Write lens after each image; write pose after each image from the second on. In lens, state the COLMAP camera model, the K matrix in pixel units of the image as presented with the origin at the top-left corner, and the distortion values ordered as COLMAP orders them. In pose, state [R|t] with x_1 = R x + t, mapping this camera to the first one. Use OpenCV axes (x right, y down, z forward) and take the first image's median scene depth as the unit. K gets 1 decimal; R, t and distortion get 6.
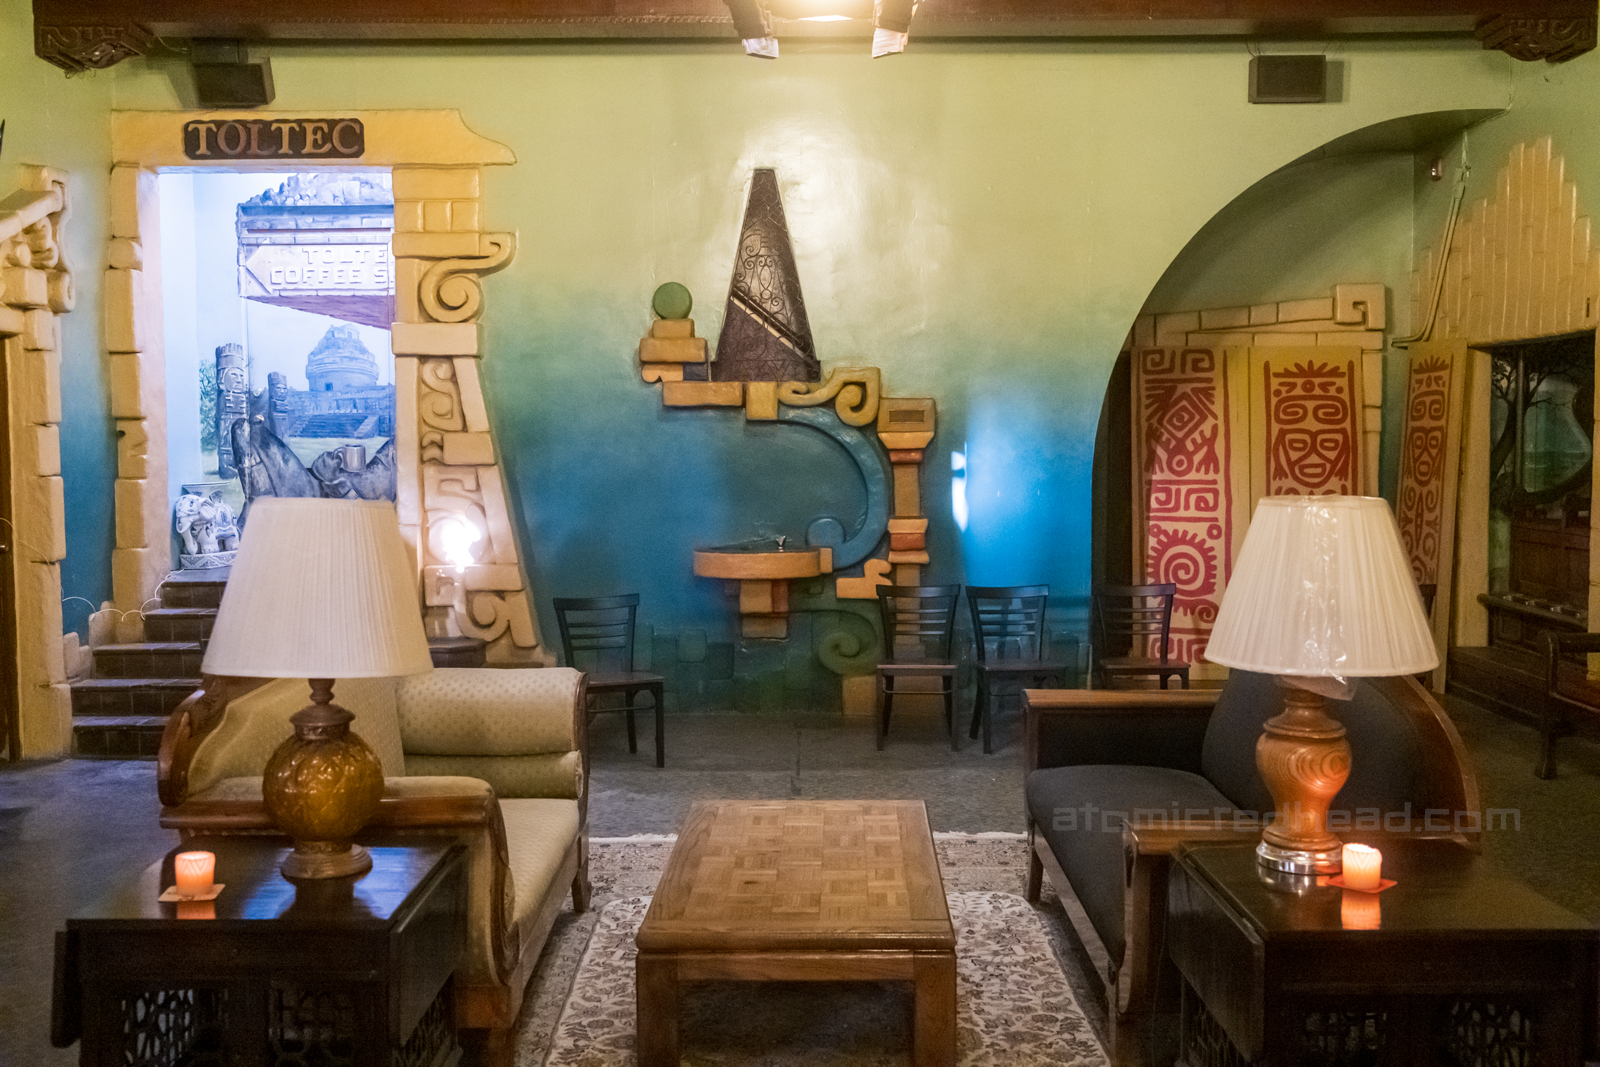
lens RADIAL K [[1597.7, 0, 800.0], [0, 1597.7, 533.5], [0, 0, 1]] dist [-0.058709, 0.146826]
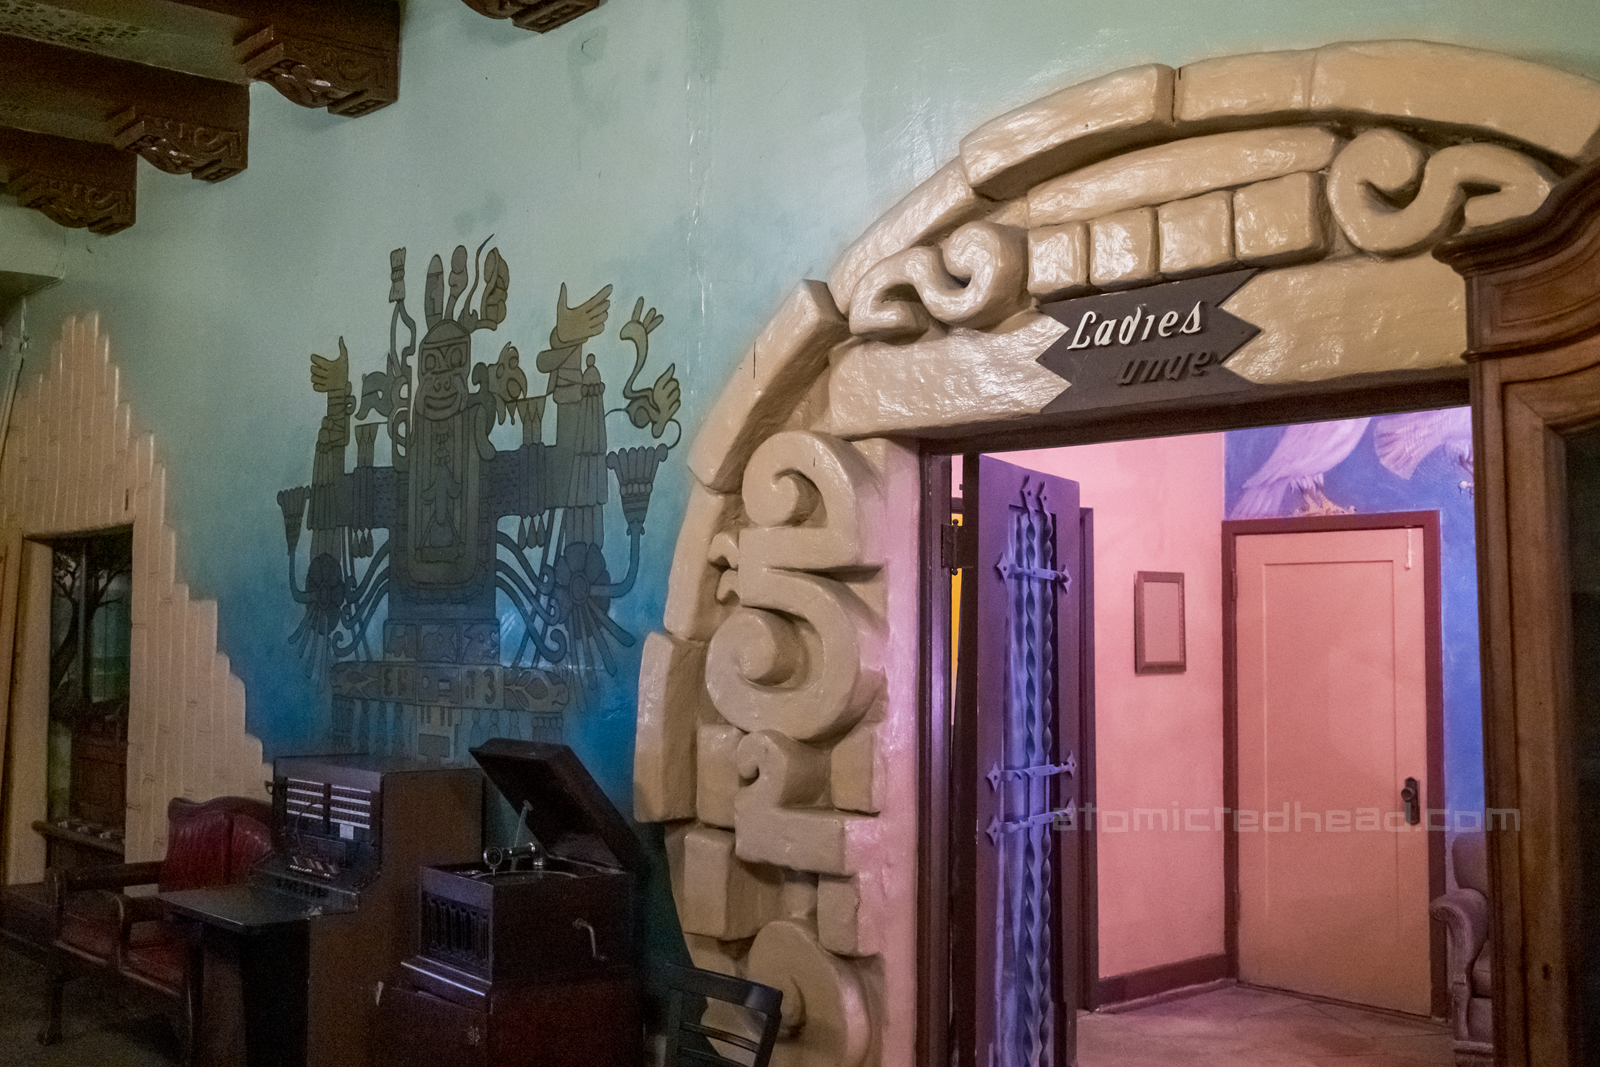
lens RADIAL K [[1597.7, 0, 800.0], [0, 1597.7, 533.5], [0, 0, 1]] dist [-0.058709, 0.146826]
pose [[0.759966, 0.050484, 0.647999, 0.177342], [0.030720, 0.993075, -0.113396, -0.006884], [-0.649237, 0.106084, 0.753152, 0.058250]]
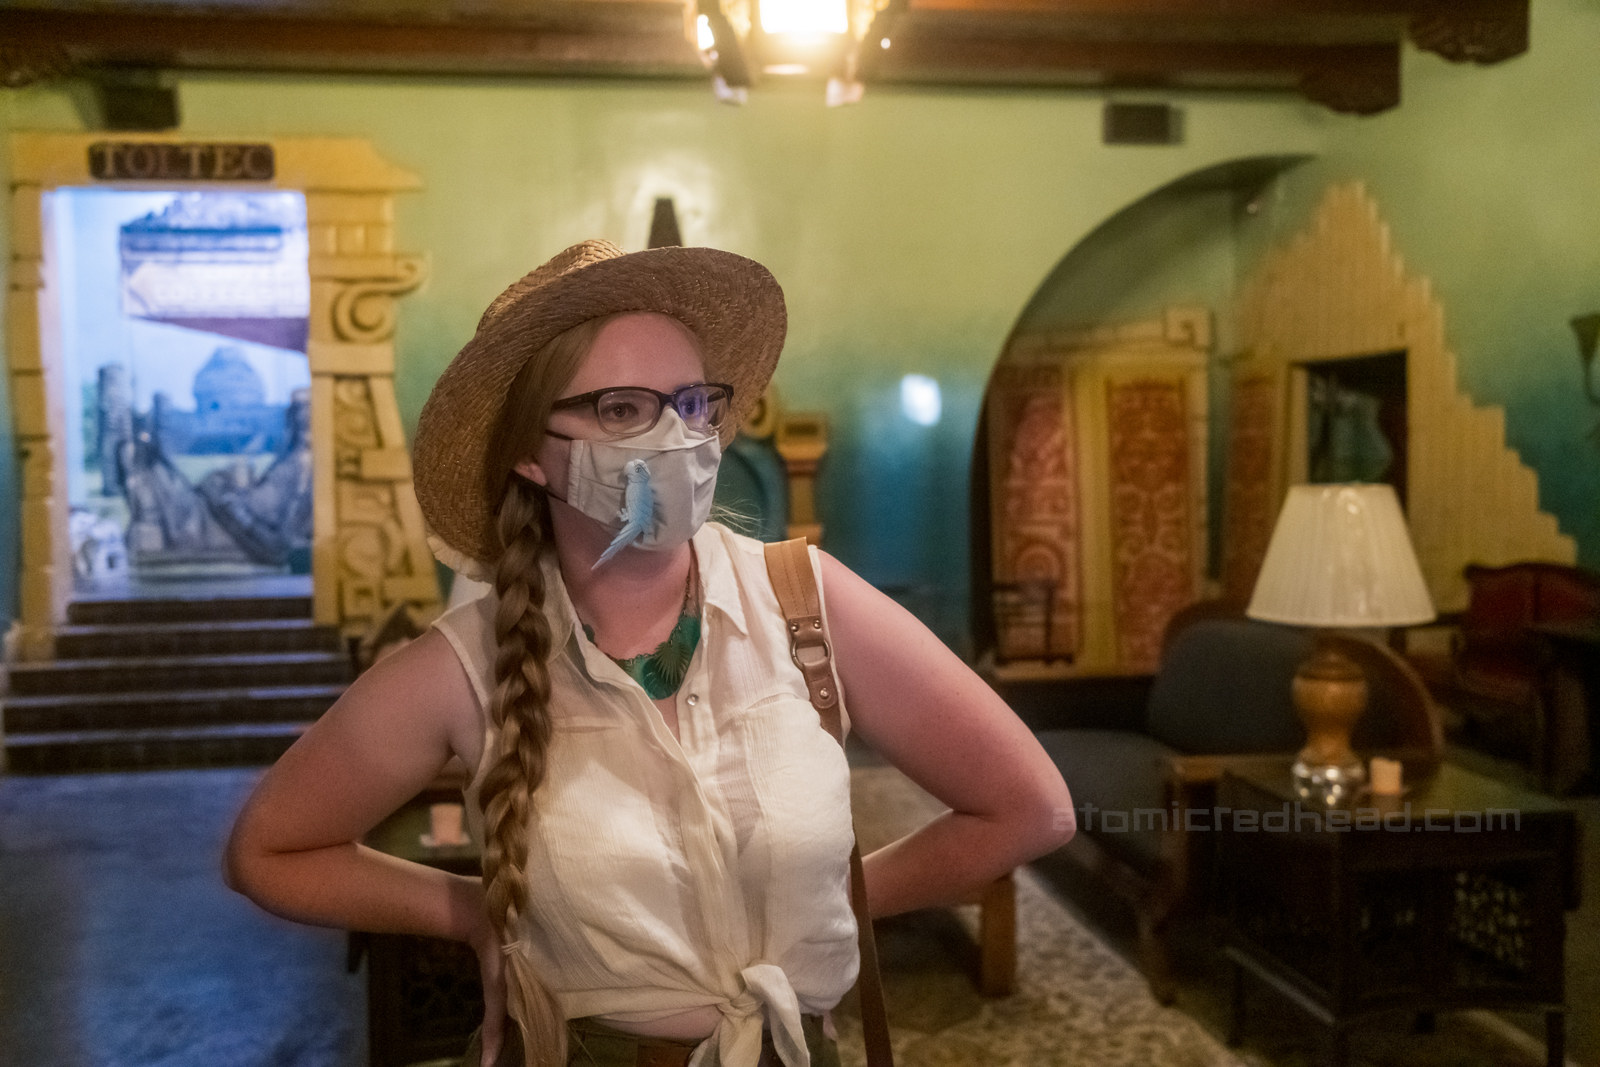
lens RADIAL K [[1597.7, 0, 800.0], [0, 1597.7, 533.5], [0, 0, 1]] dist [-0.058709, 0.146826]
pose [[0.988676, -0.017373, 0.149059, -0.089498], [0.019061, 0.999769, -0.009902, 0.006438], [-0.148852, 0.012631, 0.988779, -0.056477]]
